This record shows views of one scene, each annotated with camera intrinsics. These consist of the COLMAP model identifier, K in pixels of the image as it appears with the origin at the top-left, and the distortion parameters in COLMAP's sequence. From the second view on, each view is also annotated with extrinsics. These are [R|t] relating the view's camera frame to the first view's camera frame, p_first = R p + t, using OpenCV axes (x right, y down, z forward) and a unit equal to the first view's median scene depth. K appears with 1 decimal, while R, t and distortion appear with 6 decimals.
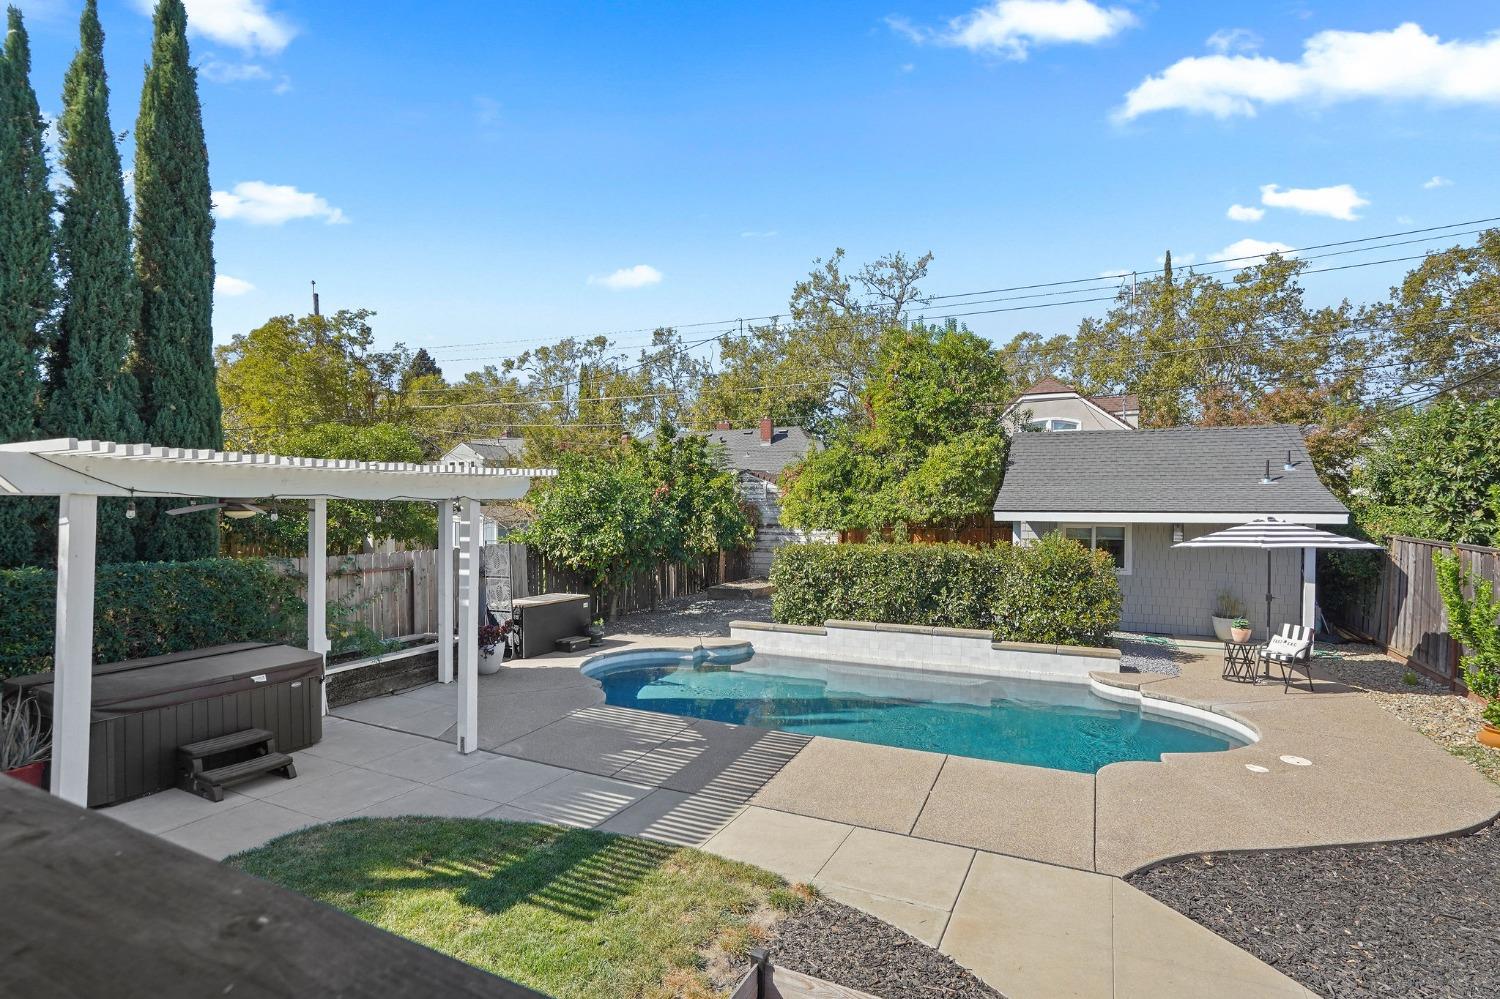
lens RADIAL K [[735.0, 0, 750.0], [0, 735.0, 499.5], [0, 0, 1]] dist [-0.019174, -0.000347]
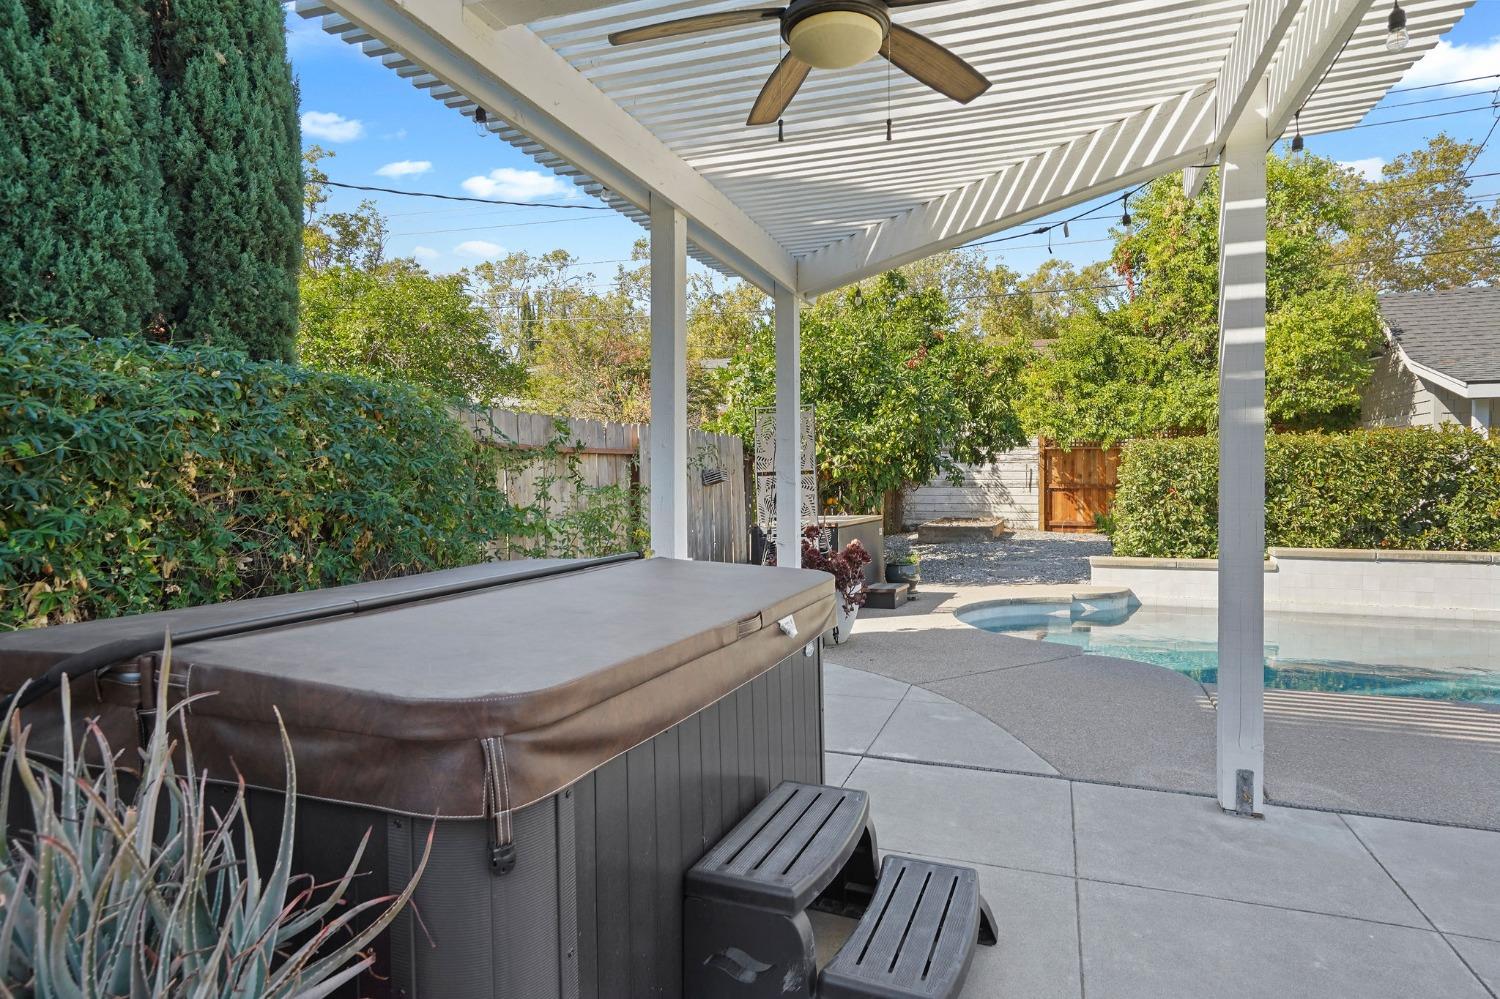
lens RADIAL K [[832.4, 0, 750.0], [0, 832.4, 499.5], [0, 0, 1]] dist [-0.004107, -0.000214]
pose [[0.995642, -0.010353, 0.092679, -0.319695], [0.007433, 0.999466, 0.031805, 0.078641], [-0.092958, -0.030978, 0.995188, 0.279975]]
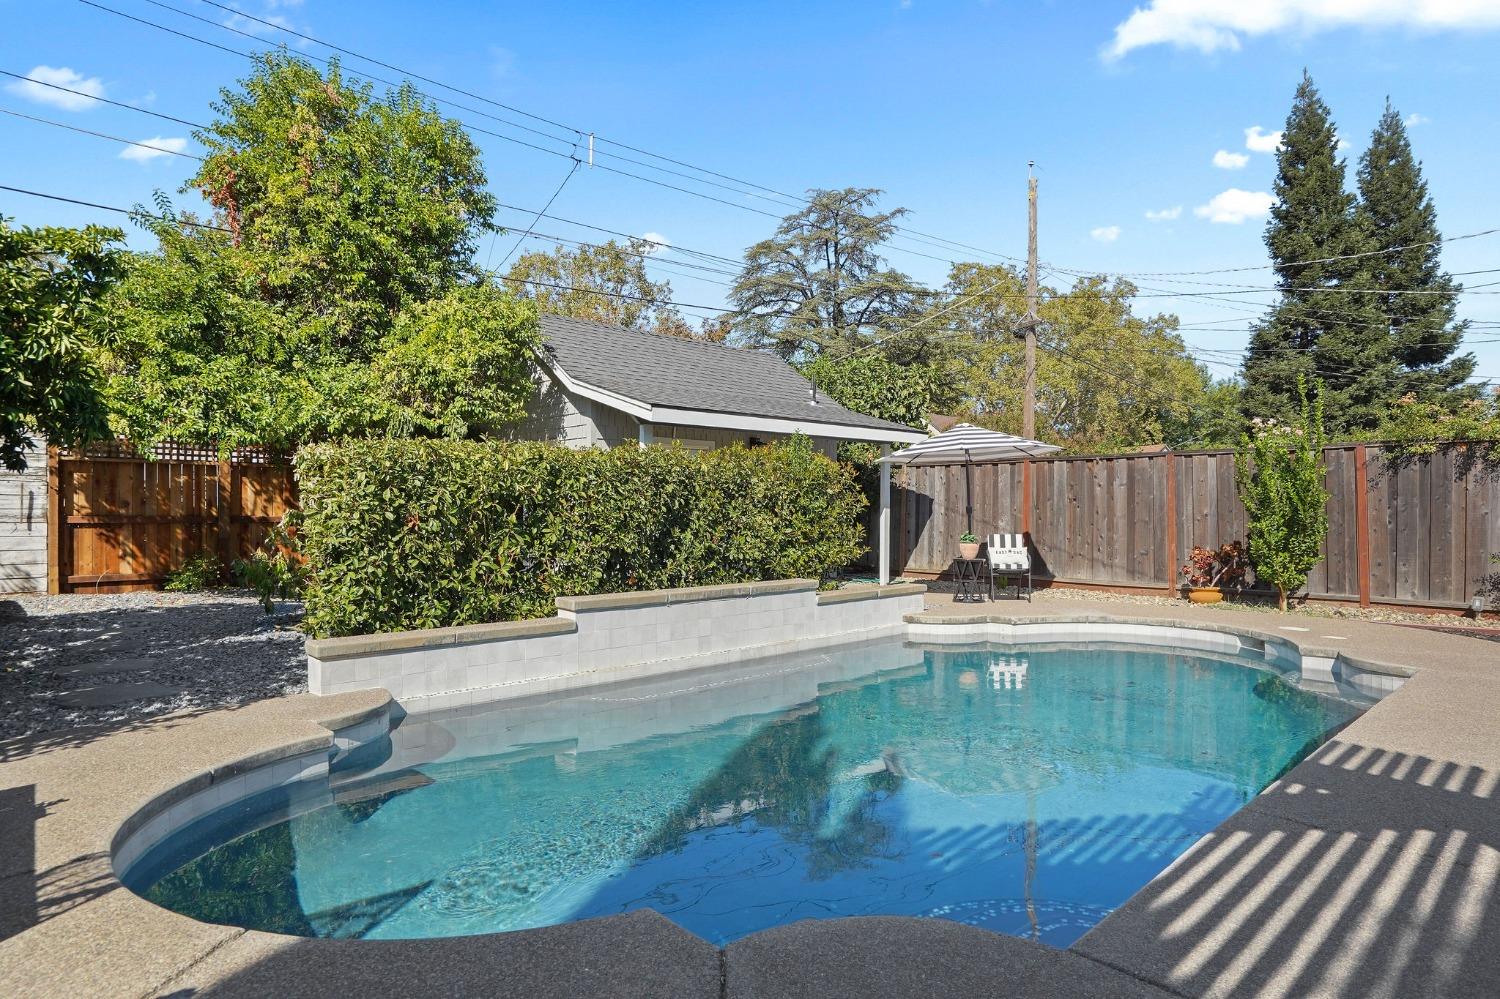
lens RADIAL K [[860.4, 0, 750.0], [0, 860.4, 499.5], [0, 0, 1]] dist [-0.009592, 0.001524]
pose [[0.365082, 0.008430, 0.930937, -0.269687], [-0.001237, 0.999963, -0.008569, 0.087639], [-0.930975, 0.001977, 0.365078, 0.571388]]
